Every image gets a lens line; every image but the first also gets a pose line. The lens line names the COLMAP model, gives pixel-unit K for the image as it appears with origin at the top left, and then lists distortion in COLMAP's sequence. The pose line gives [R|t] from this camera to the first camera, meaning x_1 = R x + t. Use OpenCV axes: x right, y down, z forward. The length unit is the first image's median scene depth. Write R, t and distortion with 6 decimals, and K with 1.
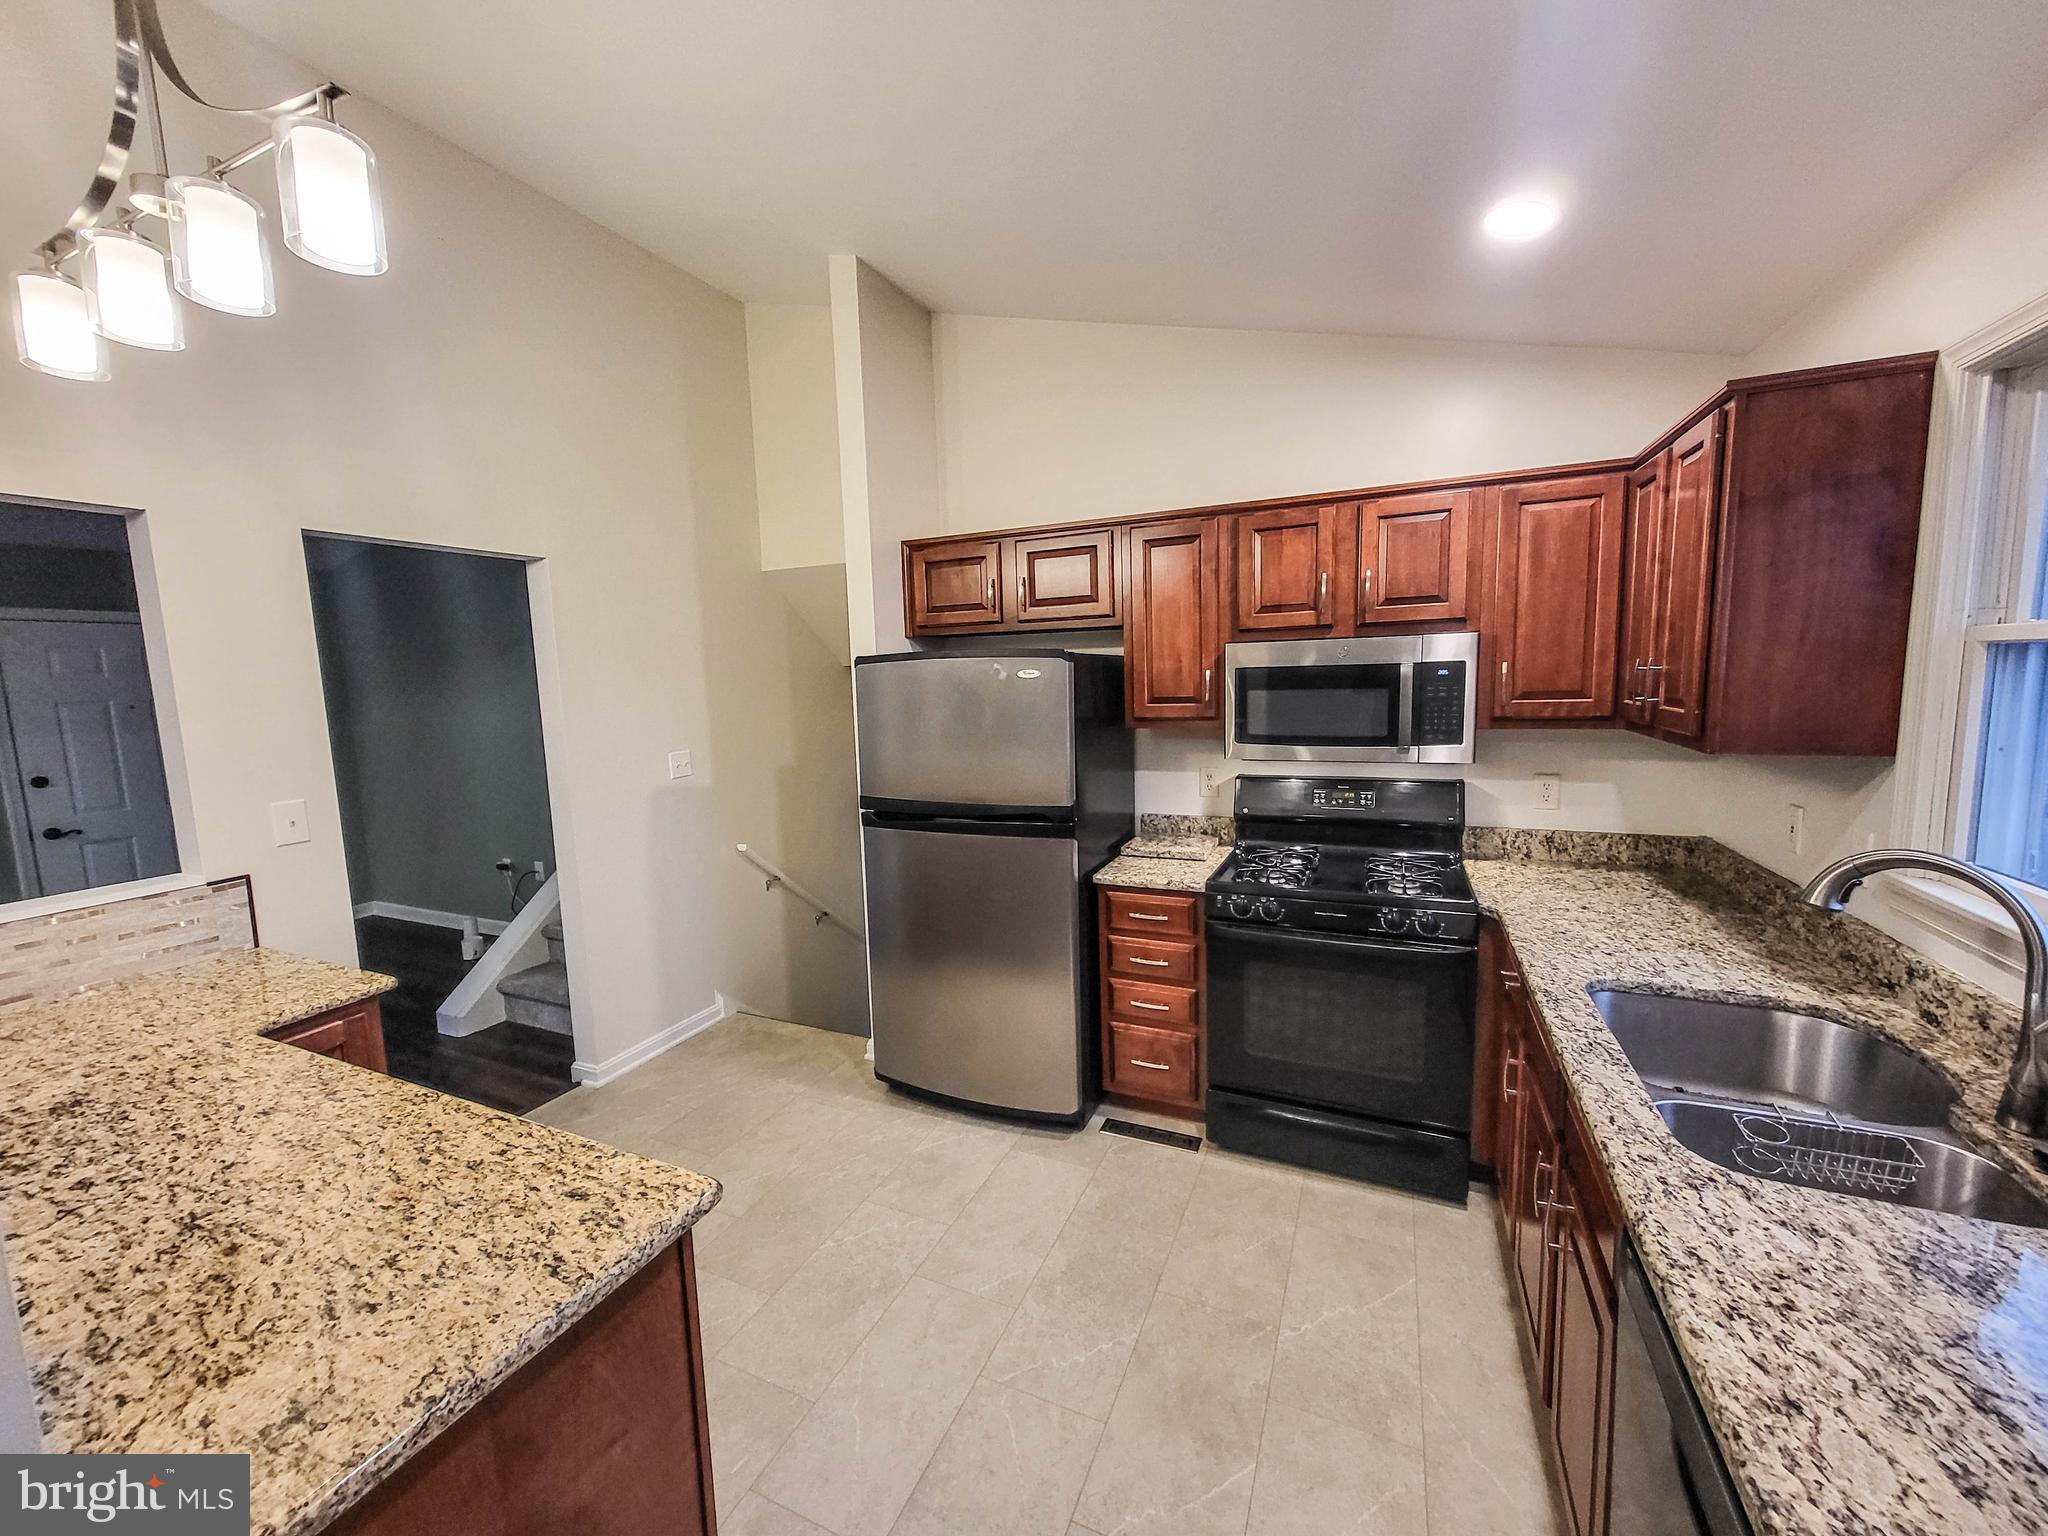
lens RADIAL K [[798.1, 0, 1016.9], [0, 798.1, 759.9], [0, 0, 1]] dist [0.008169, -0.000328]
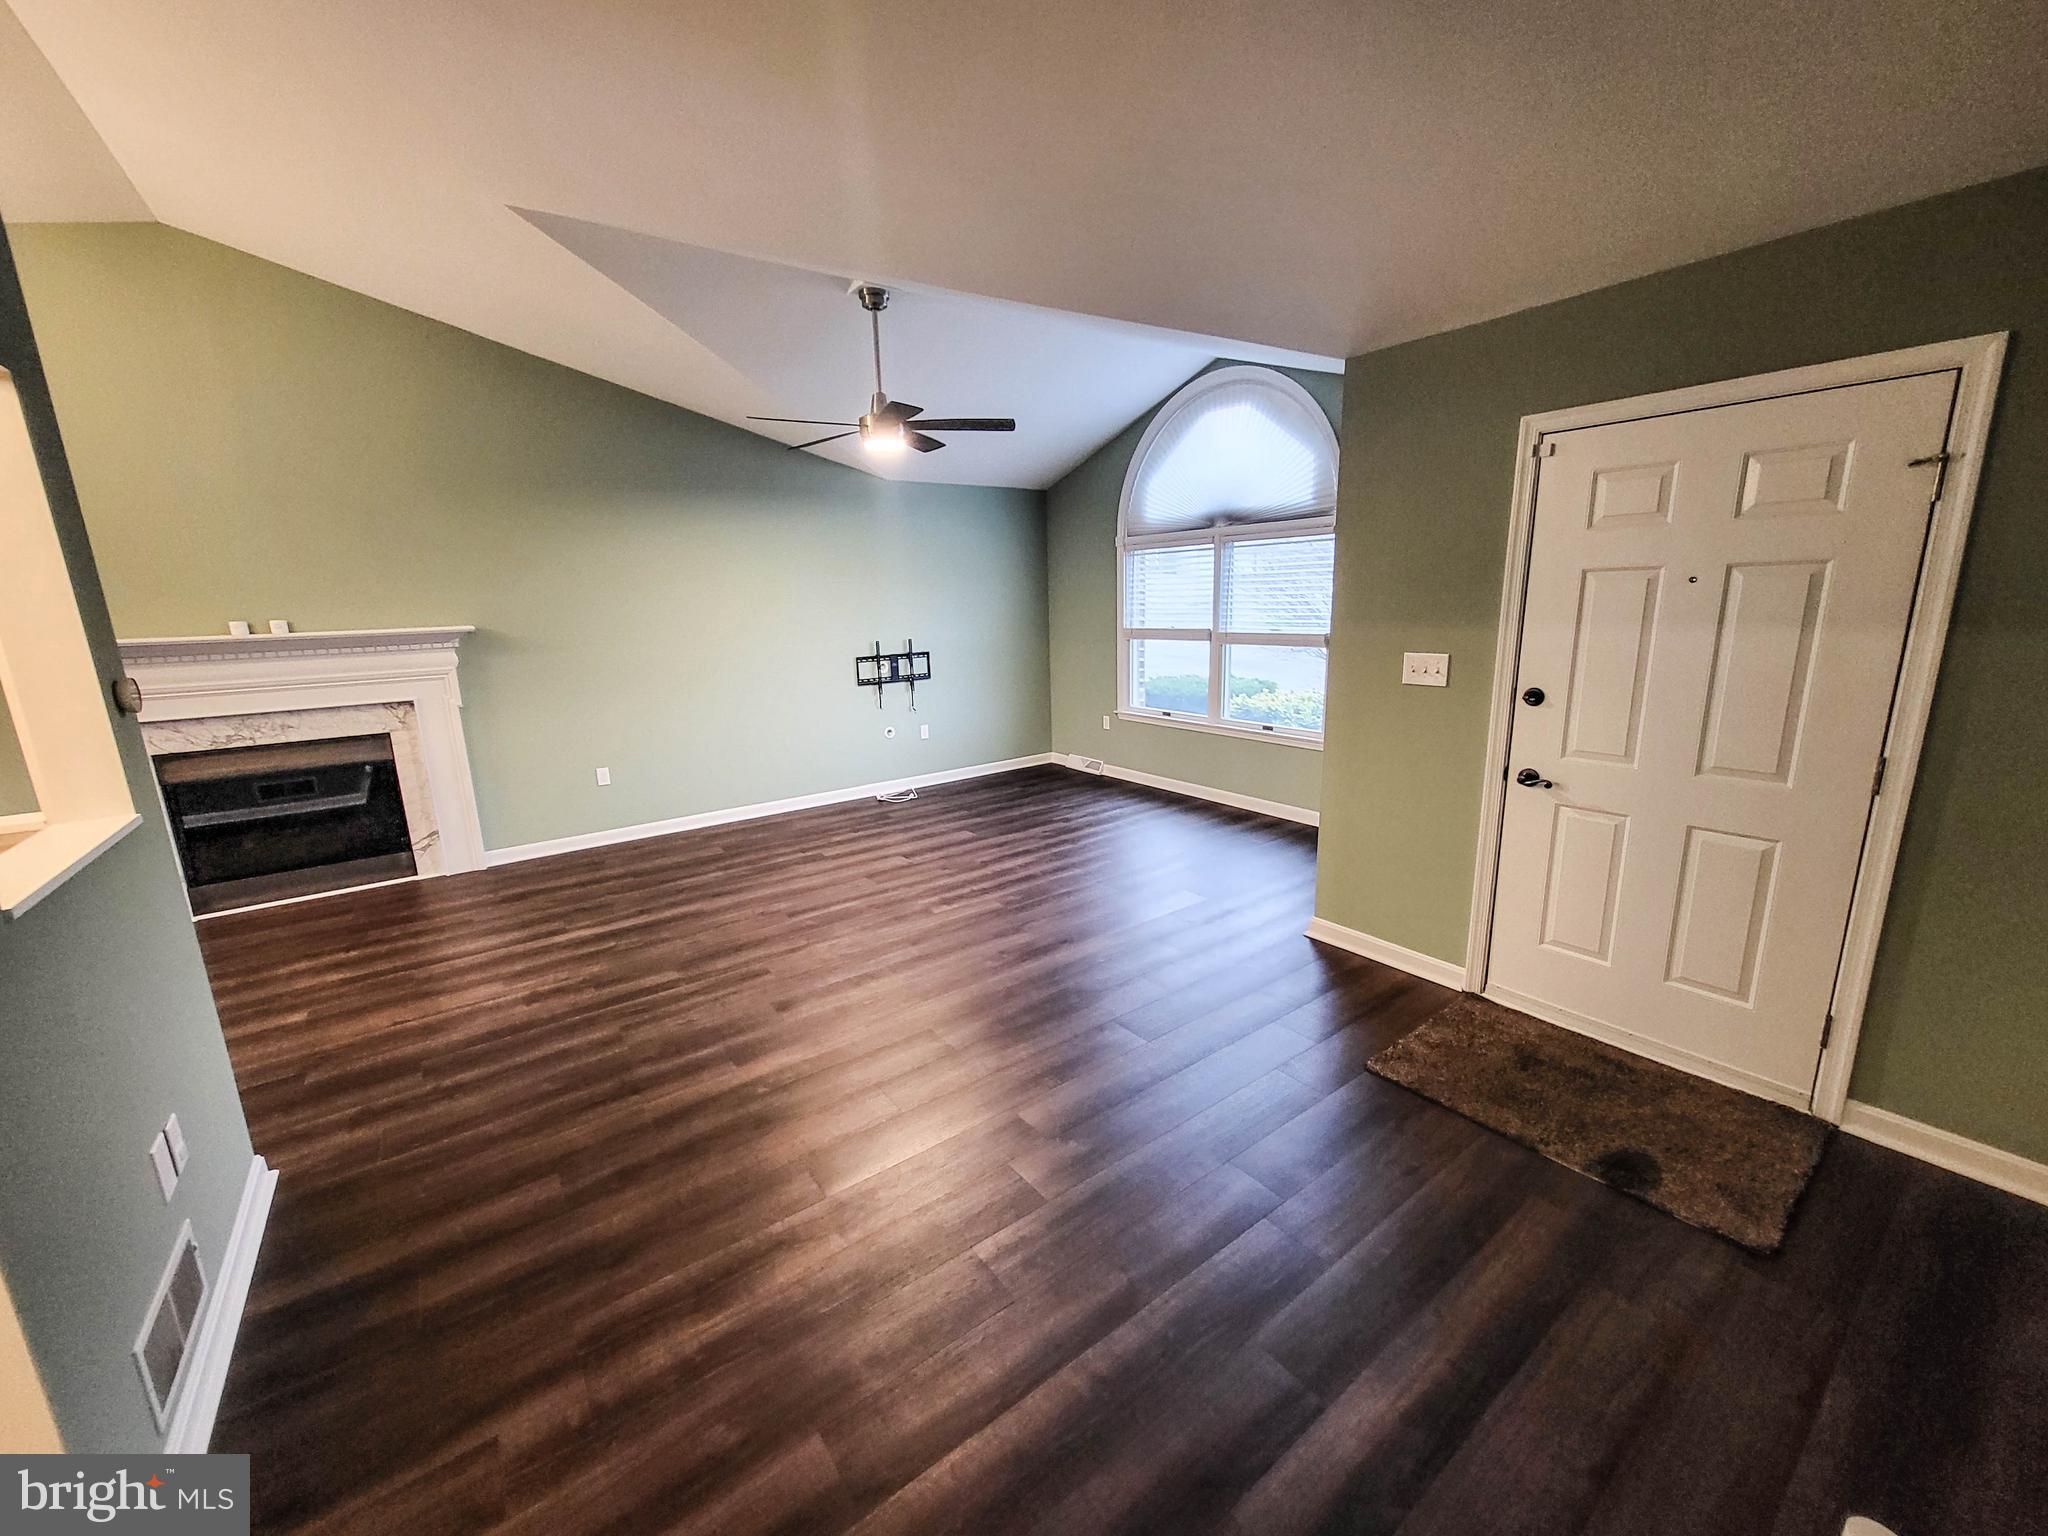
lens RADIAL K [[798.1, 0, 1020.0], [0, 798.1, 771.4], [0, 0, 1]] dist [0.008169, -0.000328]
pose [[-0.483934, 0.232484, -0.843658, -0.732525], [-0.052855, 0.954540, 0.293358, -0.126219], [0.873507, 0.186557, -0.449646, 1.481237]]
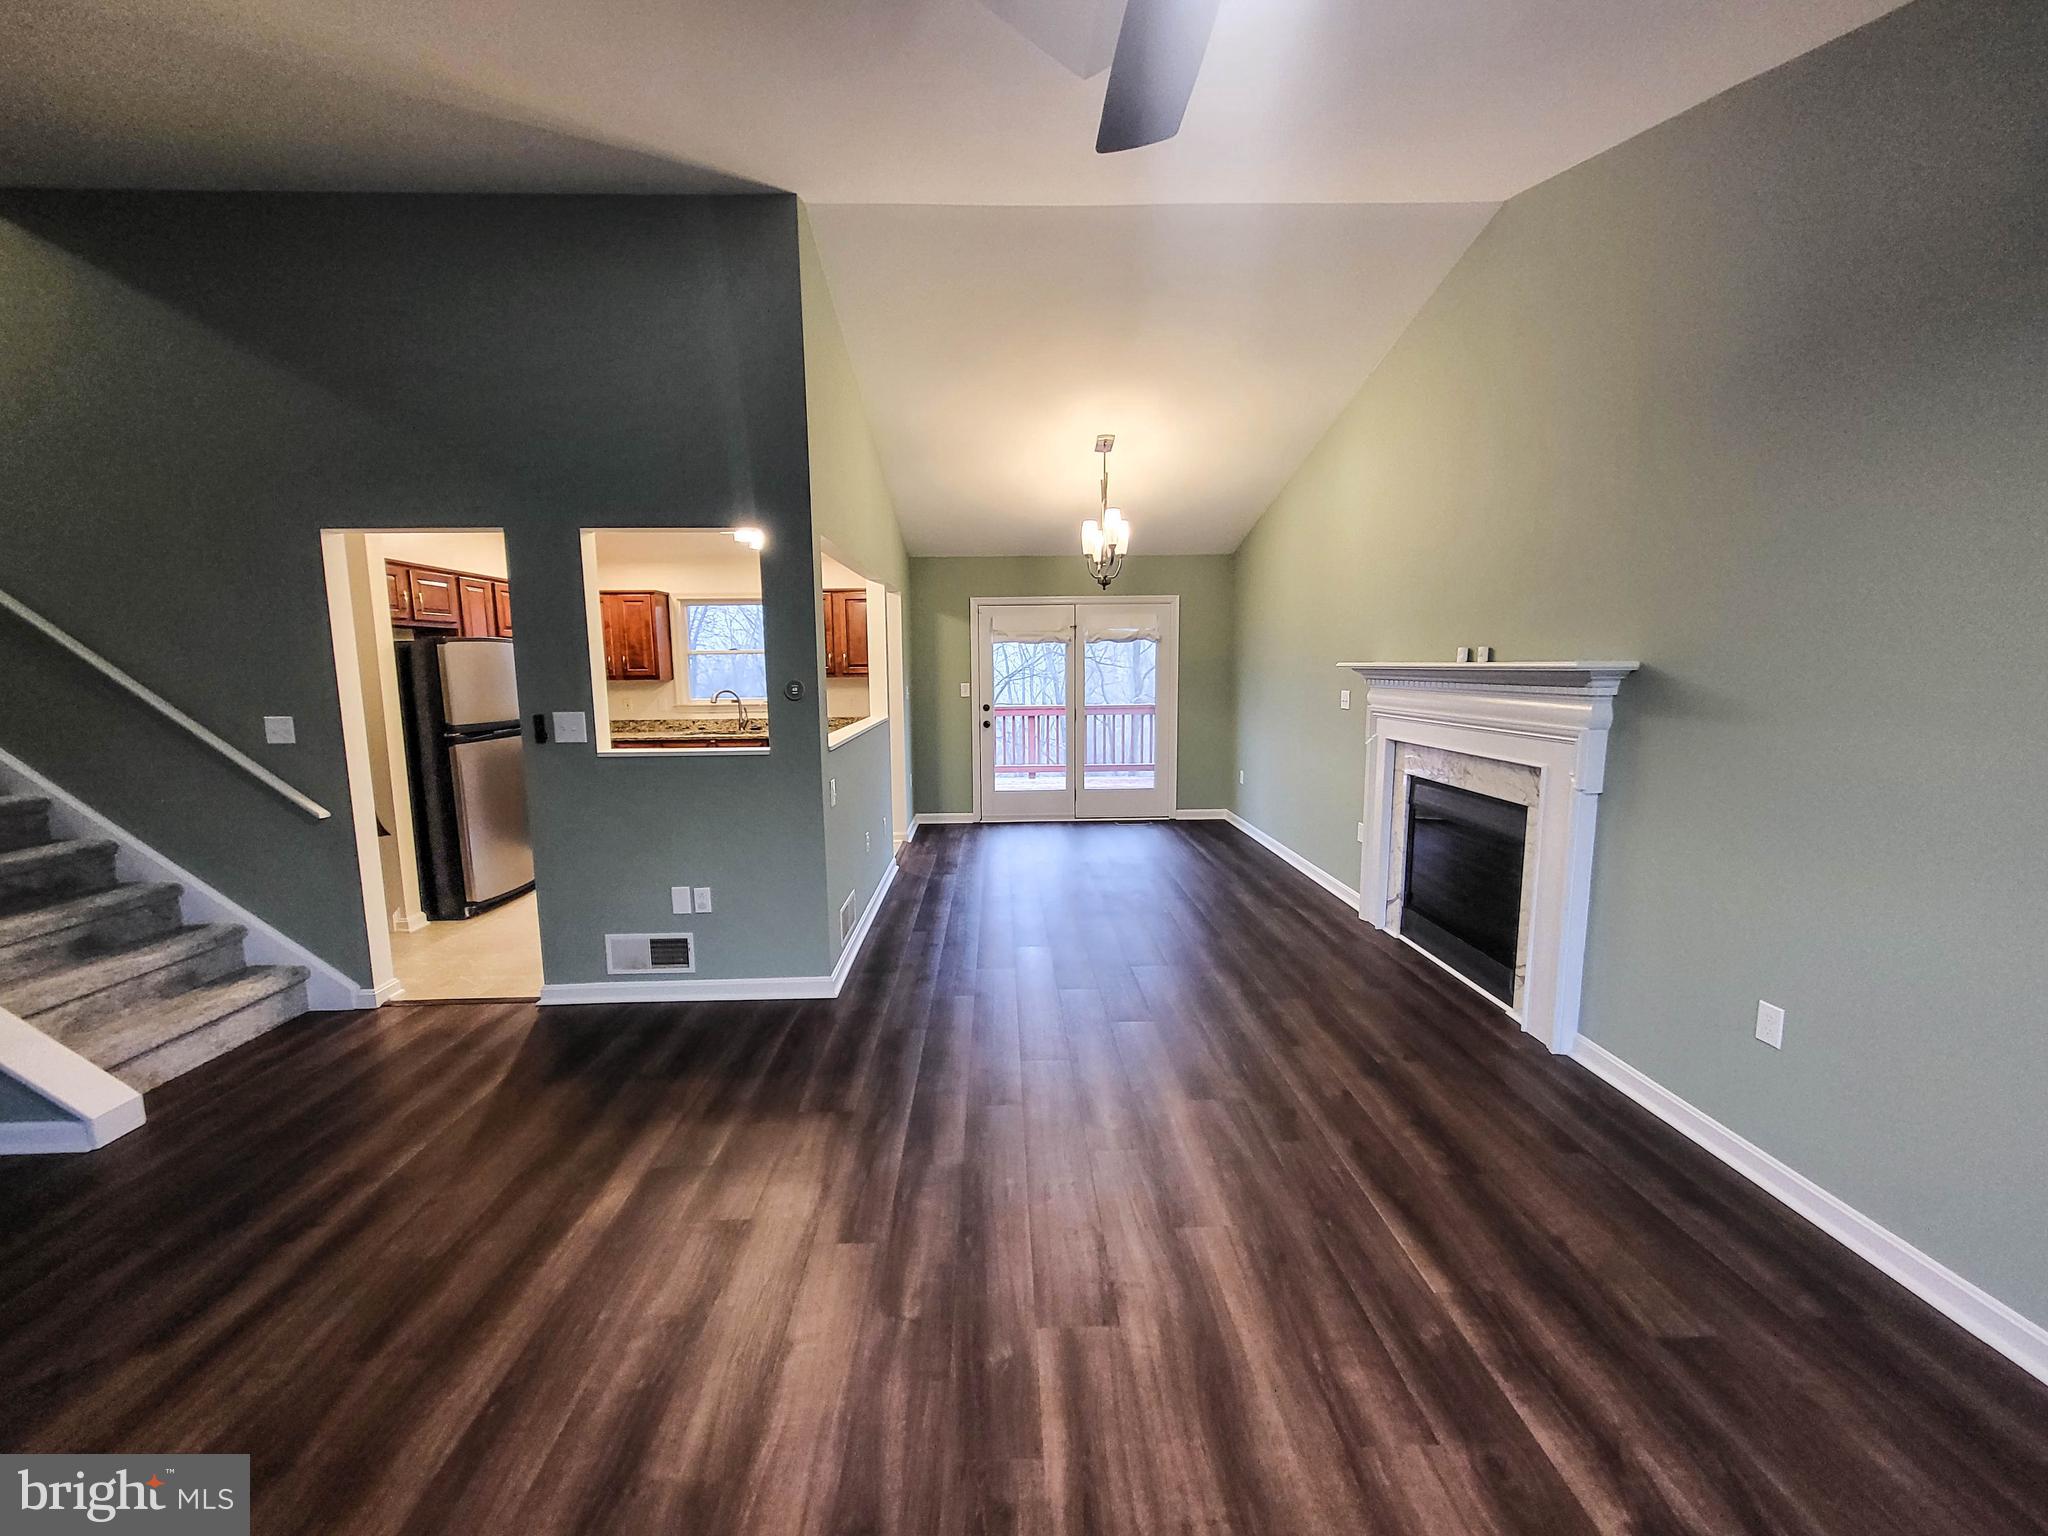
lens RADIAL K [[798.1, 0, 1013.1], [0, 798.1, 762.7], [0, 0, 1]] dist [0.008169, -0.000328]
pose [[-0.438165, -0.076338, 0.895647, -2.212014], [0.123872, 0.981753, 0.144277, 0.026051], [-0.890319, 0.174163, -0.420714, 0.743116]]
